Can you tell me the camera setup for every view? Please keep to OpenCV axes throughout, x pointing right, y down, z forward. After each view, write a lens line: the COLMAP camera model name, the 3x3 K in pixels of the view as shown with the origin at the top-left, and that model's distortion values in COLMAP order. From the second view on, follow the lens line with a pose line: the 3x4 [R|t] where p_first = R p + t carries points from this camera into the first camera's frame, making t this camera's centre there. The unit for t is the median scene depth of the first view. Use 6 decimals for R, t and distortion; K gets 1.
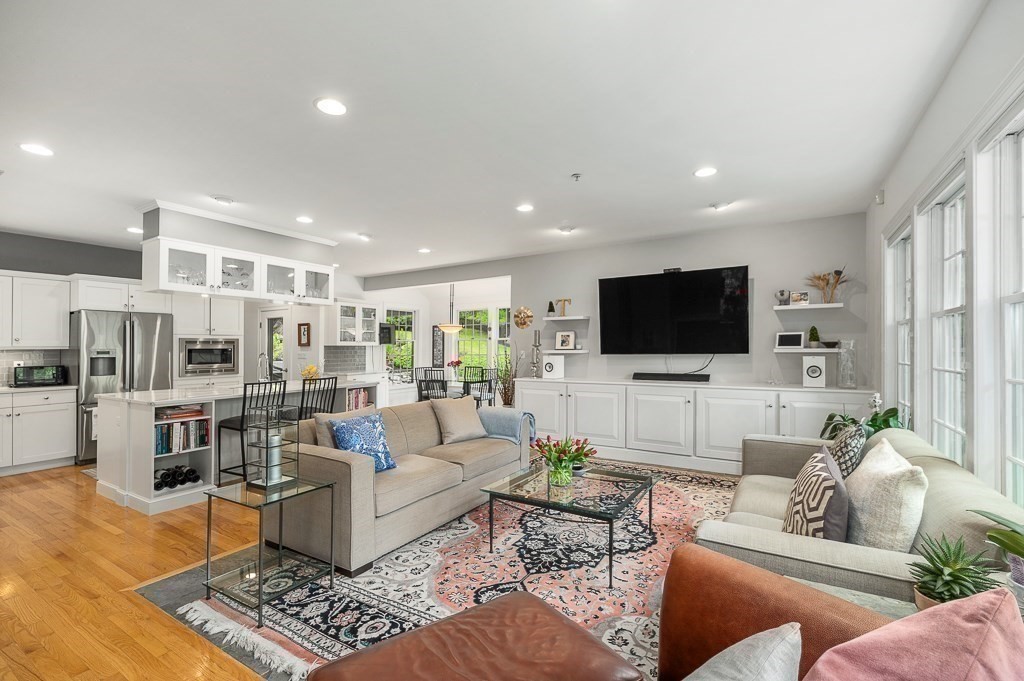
lens RADIAL K [[444.8, 0, 514.5], [0, 444.8, 349.0], [0, 0, 1]] dist [-0.000782, -0.000220]
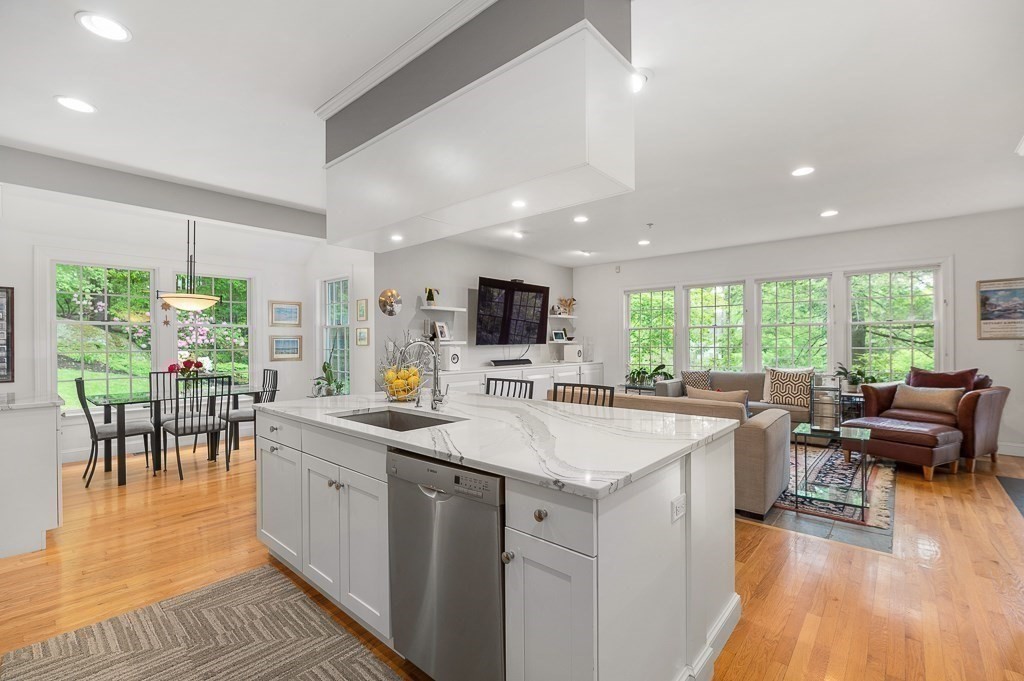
lens RADIAL K [[444.8, 0, 514.5], [0, 444.8, 349.0], [0, 0, 1]] dist [-0.000782, -0.000220]
pose [[0.153712, -0.007939, 0.988084, -1.099465], [0.006212, 0.999956, 0.007068, 0.017887], [-0.988096, 0.005052, 0.153755, 0.934406]]
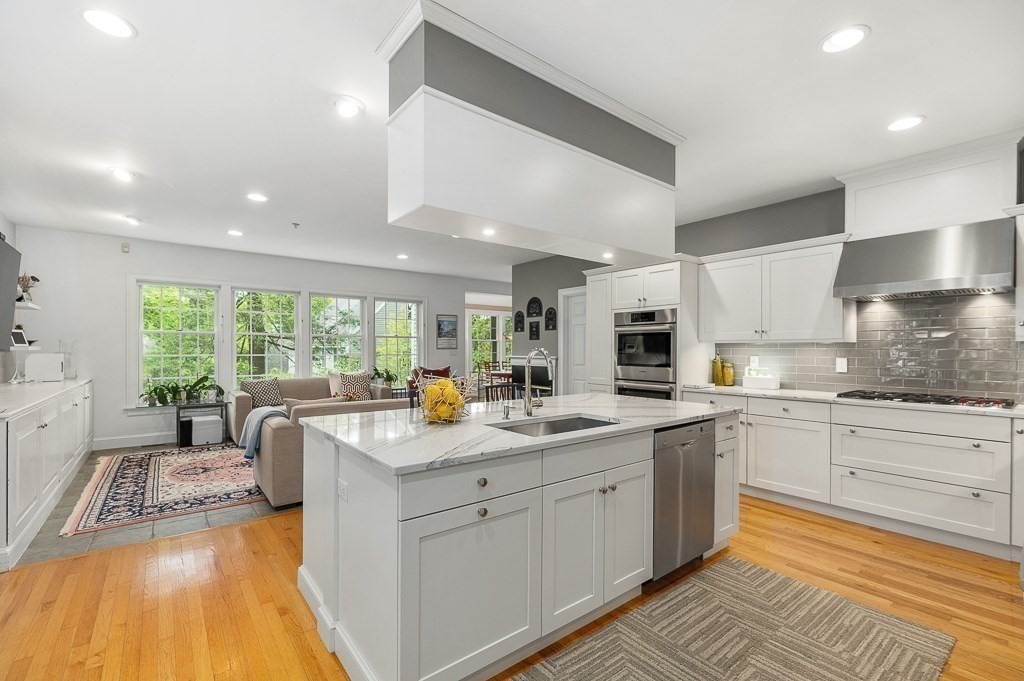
lens RADIAL K [[444.8, 0, 514.5], [0, 444.8, 349.0], [0, 0, 1]] dist [-0.000782, -0.000220]
pose [[-0.942783, 0.002933, 0.333395, -0.767024], [0.003159, 0.999995, 0.000137, 0.011004], [-0.333393, 0.001183, -0.942787, 1.615114]]
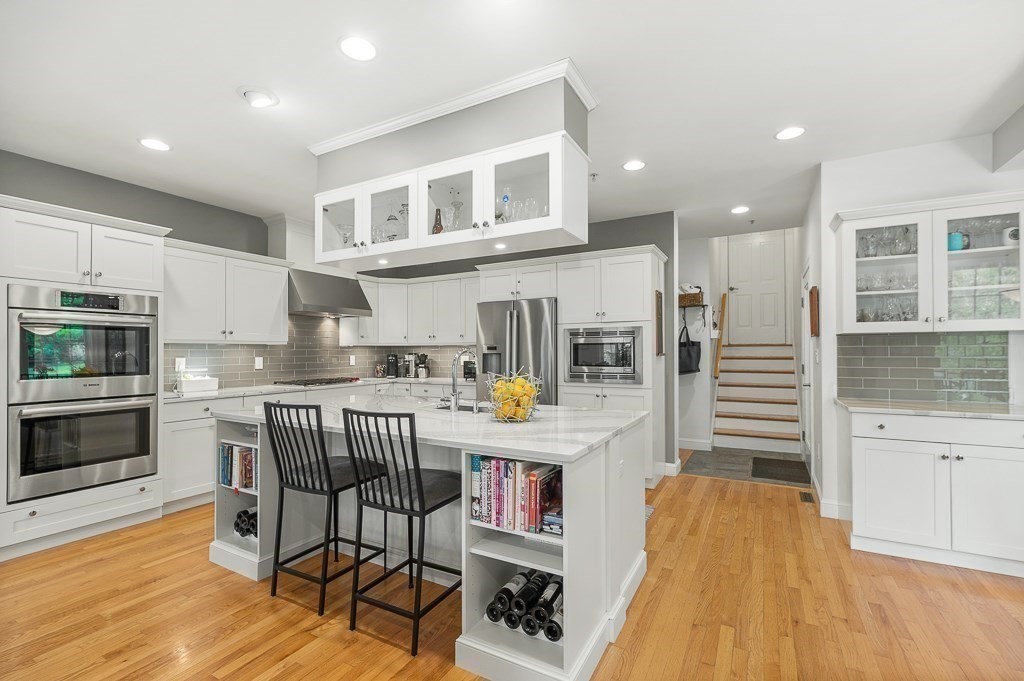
lens RADIAL K [[444.8, 0, 514.5], [0, 444.8, 349.0], [0, 0, 1]] dist [-0.000782, -0.000220]
pose [[0.052179, 0.002804, -0.998634, -0.031154], [-0.000127, 0.999996, 0.002801, 0.008525], [0.998638, -0.000019, 0.052179, 1.156272]]
